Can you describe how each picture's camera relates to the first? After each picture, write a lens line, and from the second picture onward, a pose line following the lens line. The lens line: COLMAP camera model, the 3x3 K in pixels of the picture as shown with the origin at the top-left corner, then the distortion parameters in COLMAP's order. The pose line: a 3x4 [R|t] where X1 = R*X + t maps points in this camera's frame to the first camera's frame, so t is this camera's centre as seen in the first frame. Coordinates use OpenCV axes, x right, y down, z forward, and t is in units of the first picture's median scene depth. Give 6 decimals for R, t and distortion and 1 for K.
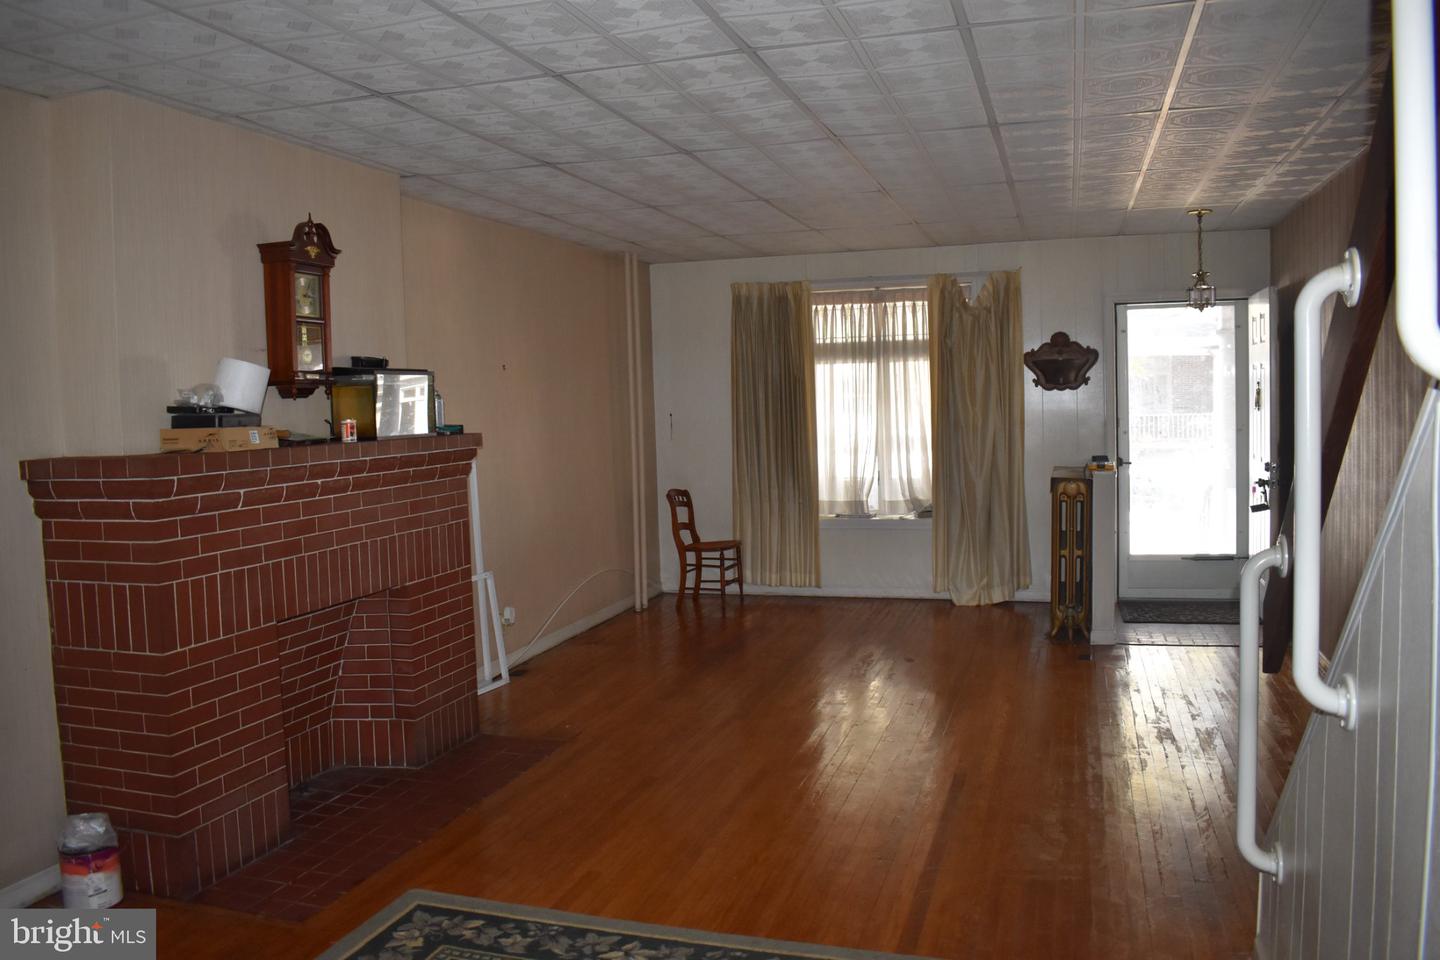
lens RADIAL K [[1132.7, 0, 720.5], [0, 1132.7, 480.1], [0, 0, 1]] dist [-0.096694, 0.018943]
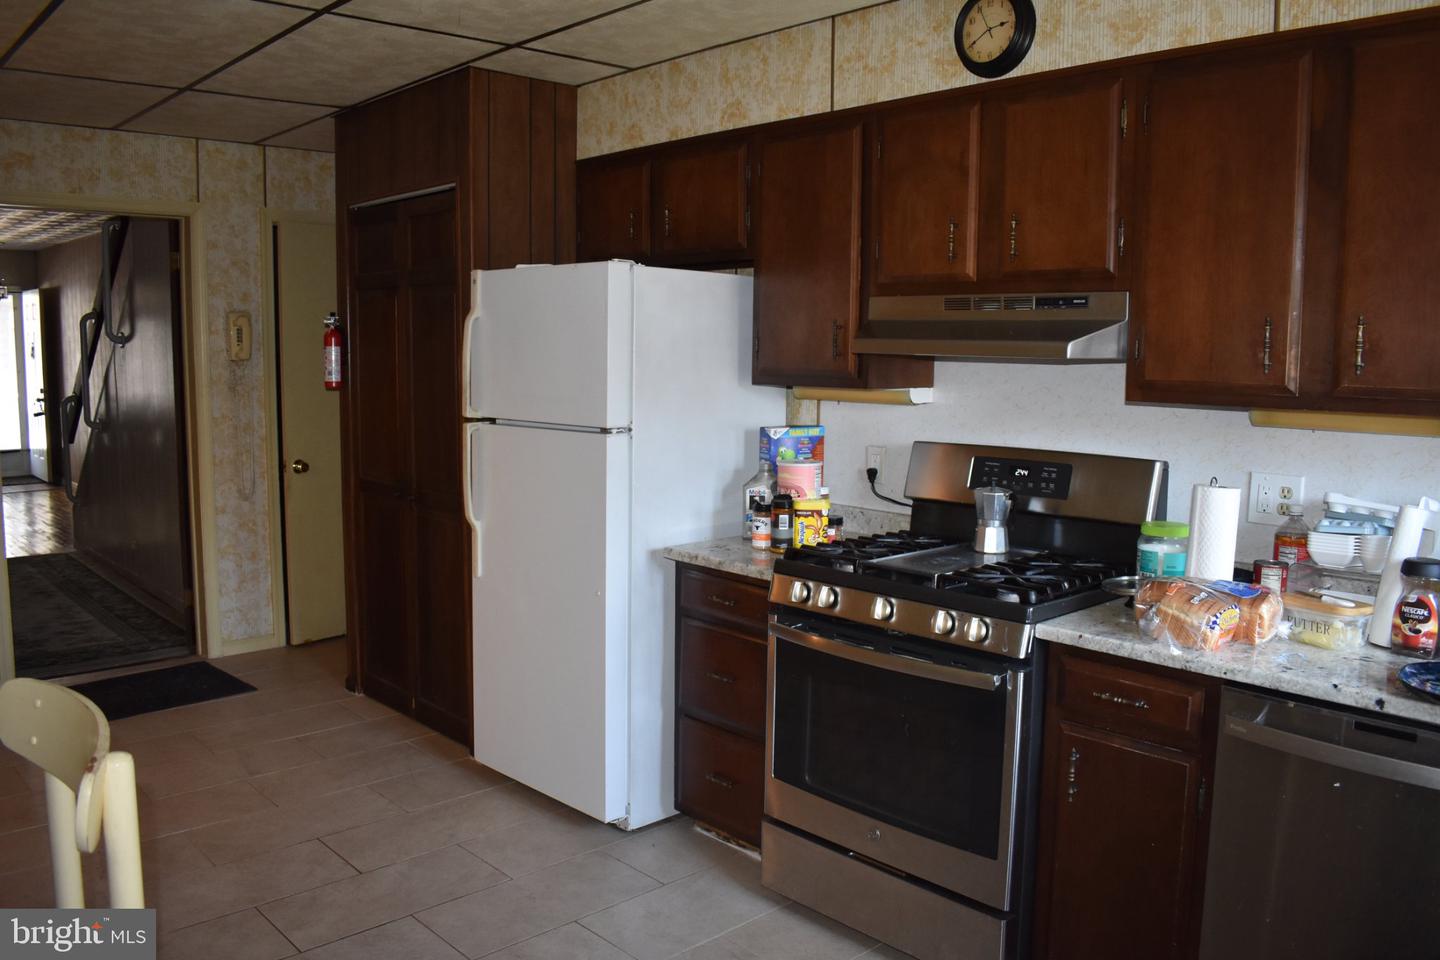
lens RADIAL K [[1132.7, 0, 721.8], [0, 1132.7, 474.8], [0, 0, 1]] dist [-0.096694, 0.018943]
pose [[0.498254, -0.067688, 0.864385, -0.694936], [0.041214, 0.997670, 0.054368, 0.103216], [-0.866051, 0.008536, 0.499882, -1.167245]]
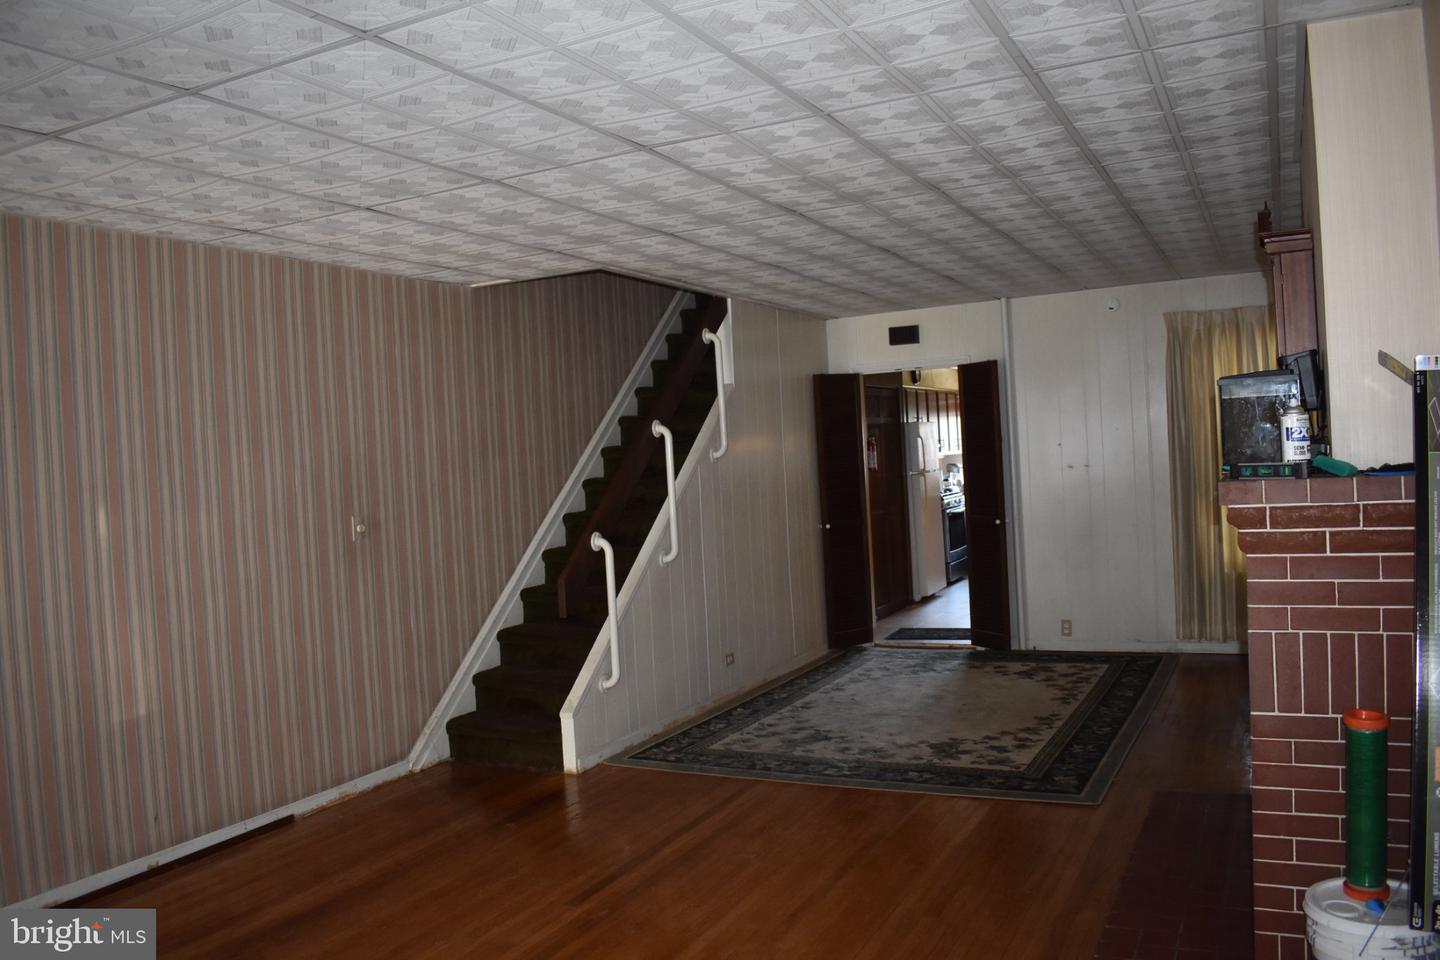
lens RADIAL K [[1132.7, 0, 722.4], [0, 1132.7, 476.1], [0, 0, 1]] dist [-0.096694, 0.018943]
pose [[-0.982253, 0.080247, 0.169530, -0.071497], [0.095370, 0.991973, 0.083026, -0.122175], [-0.161507, 0.097720, -0.982022, 1.697029]]
